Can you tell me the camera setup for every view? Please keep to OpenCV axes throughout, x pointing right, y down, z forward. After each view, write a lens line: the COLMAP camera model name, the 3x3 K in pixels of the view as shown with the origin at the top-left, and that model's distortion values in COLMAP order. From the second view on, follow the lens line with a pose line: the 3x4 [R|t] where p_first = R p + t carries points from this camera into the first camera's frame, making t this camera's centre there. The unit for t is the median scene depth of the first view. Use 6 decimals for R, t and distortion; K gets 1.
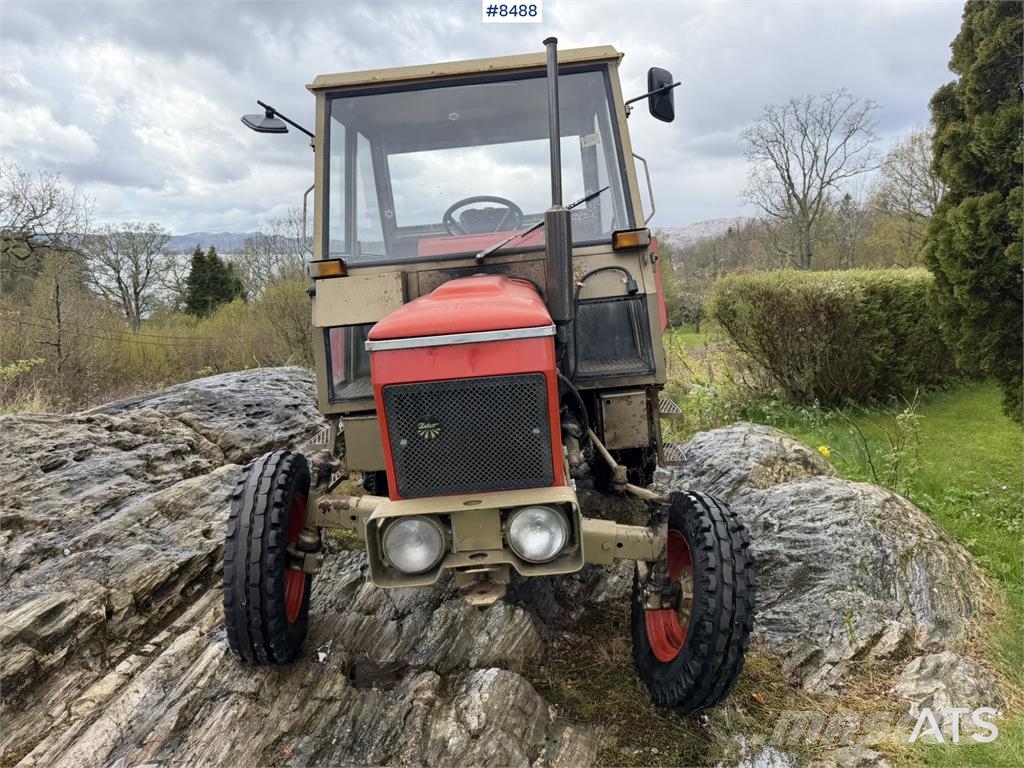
lens RADIAL K [[725.3, 0, 518.3], [0, 725.3, 387.4], [0, 0, 1]] dist [0.001765, -0.004049]
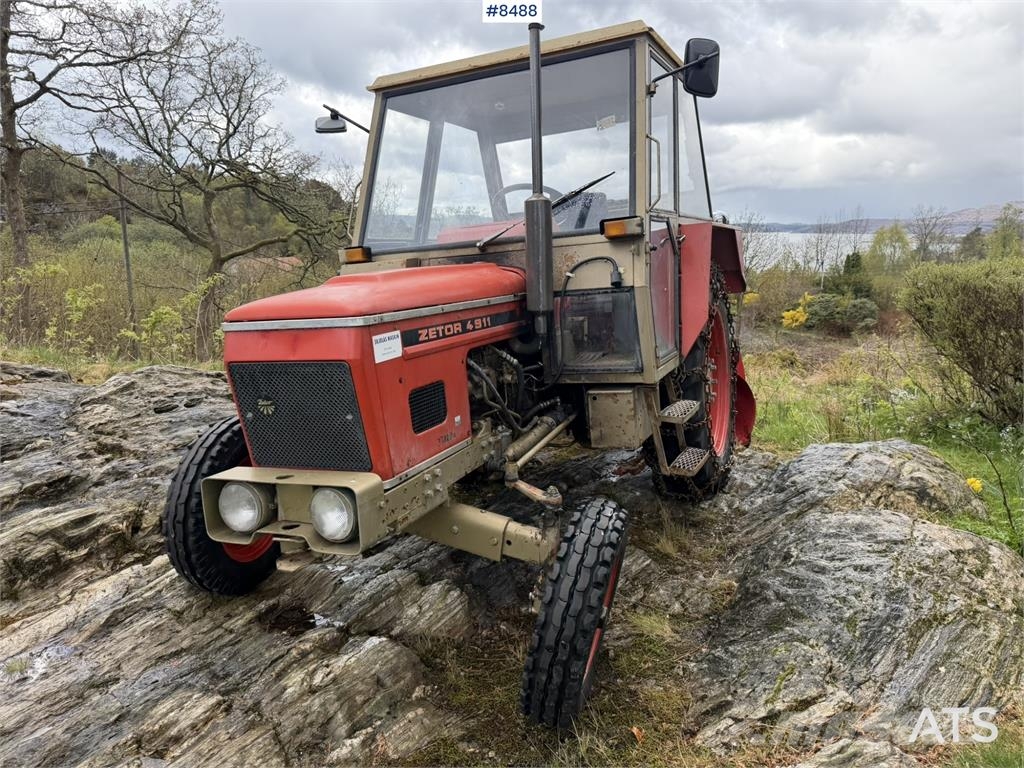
lens RADIAL K [[724.7, 0, 518.9], [0, 724.7, 378.4], [0, 0, 1]] dist [0.006046, -0.009467]
pose [[0.918974, 0.080050, -0.386107, 0.435297], [-0.073996, 0.996791, 0.030543, -0.030121], [0.387313, 0.000502, 0.921948, 0.085043]]
